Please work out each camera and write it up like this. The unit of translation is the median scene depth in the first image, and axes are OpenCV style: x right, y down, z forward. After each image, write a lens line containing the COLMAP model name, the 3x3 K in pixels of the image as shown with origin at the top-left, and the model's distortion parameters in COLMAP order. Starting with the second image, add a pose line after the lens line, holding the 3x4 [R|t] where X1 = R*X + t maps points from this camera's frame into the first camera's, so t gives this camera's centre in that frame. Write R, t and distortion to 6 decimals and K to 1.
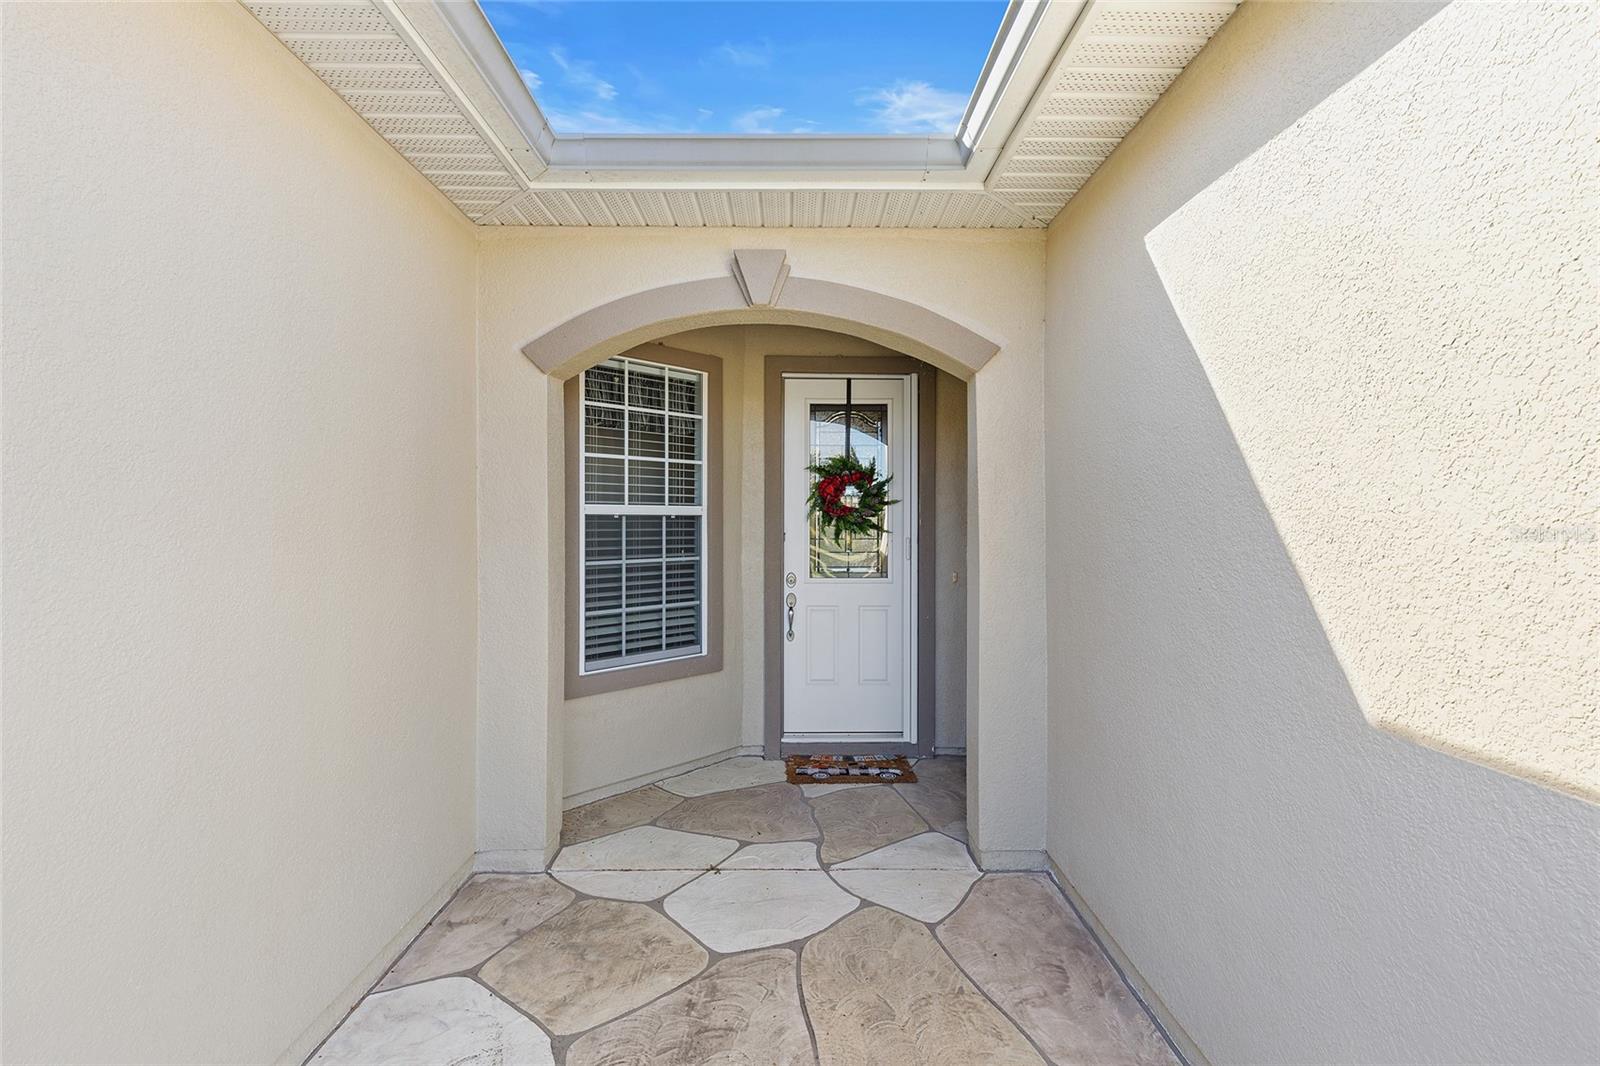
lens RADIAL K [[723.2, 0, 798.7], [0, 723.2, 524.7], [0, 0, 1]] dist [0.007973, -0.000539]
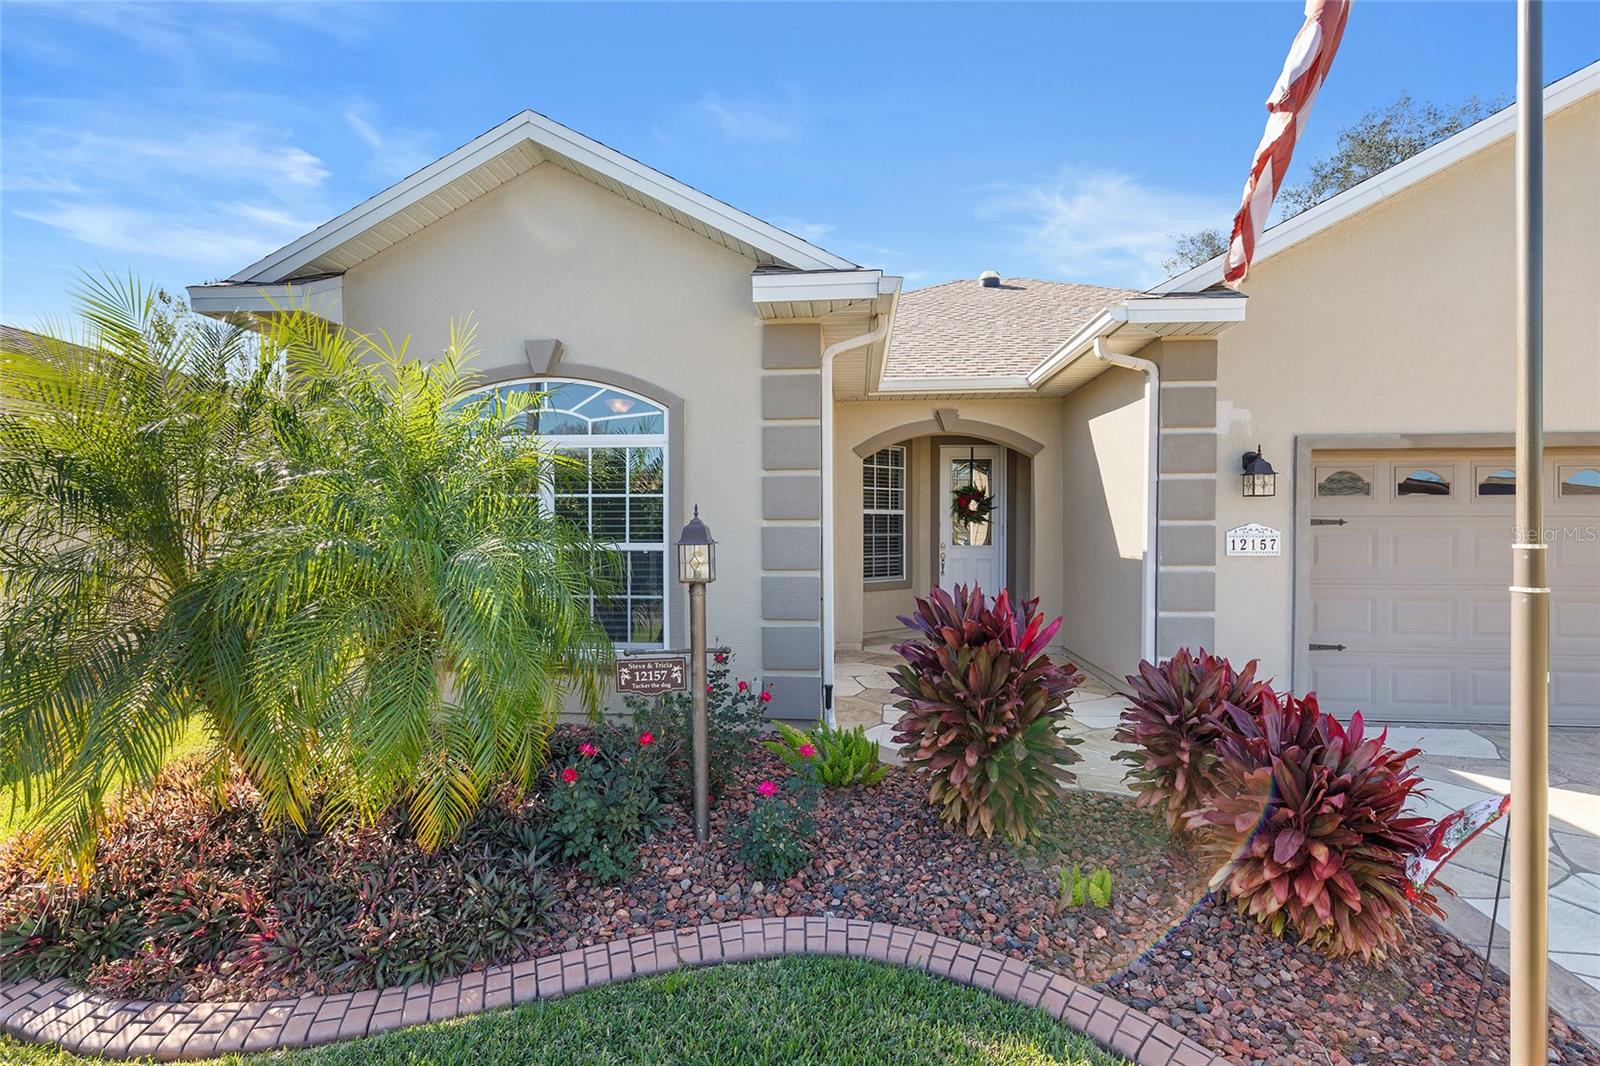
lens RADIAL K [[723.2, 0, 798.2], [0, 723.2, 545.9], [0, 0, 1]] dist [0.007973, -0.000539]
pose [[0.995136, 0.002645, -0.098476, -0.220079], [-0.000154, 0.999680, 0.025286, 0.024353], [0.098511, -0.025148, 0.994818, -1.090733]]
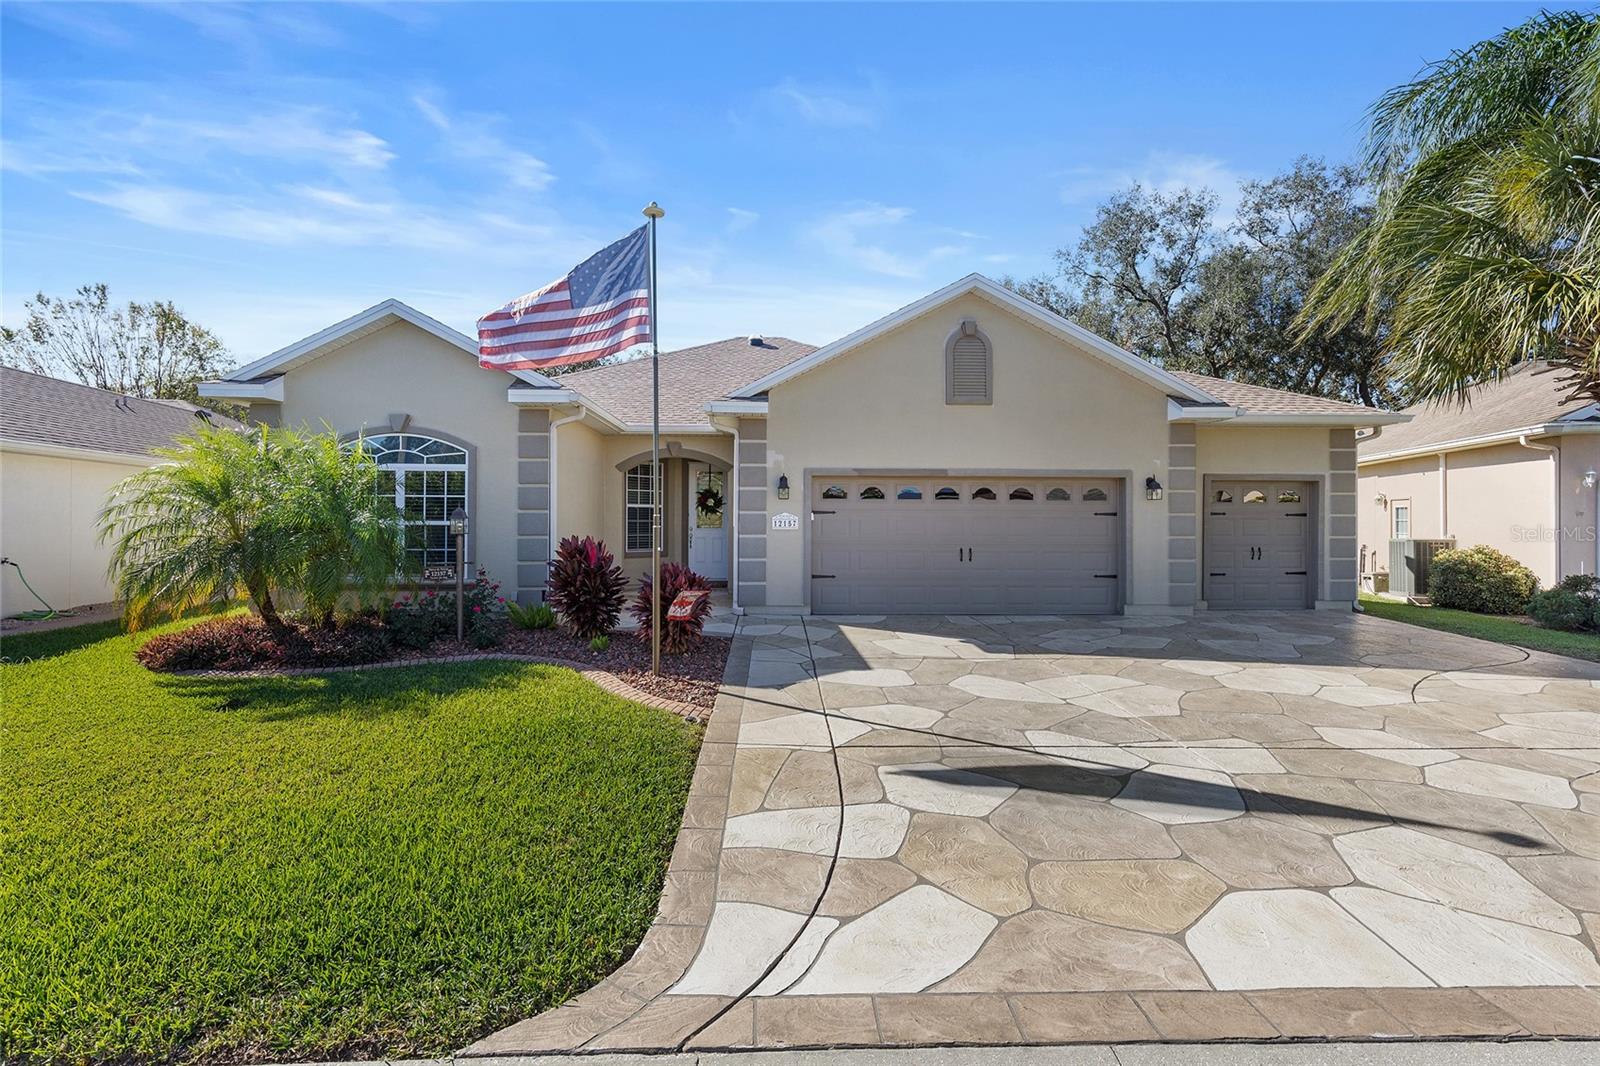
lens RADIAL K [[723.2, 0, 805.5], [0, 723.2, 522.6], [0, 0, 1]] dist [0.007973, -0.000539]
pose [[0.999213, 0.004099, 0.039458, 0.363702], [-0.004128, 0.999991, 0.000642, 0.046750], [-0.039456, -0.000804, 0.999221, -2.145060]]
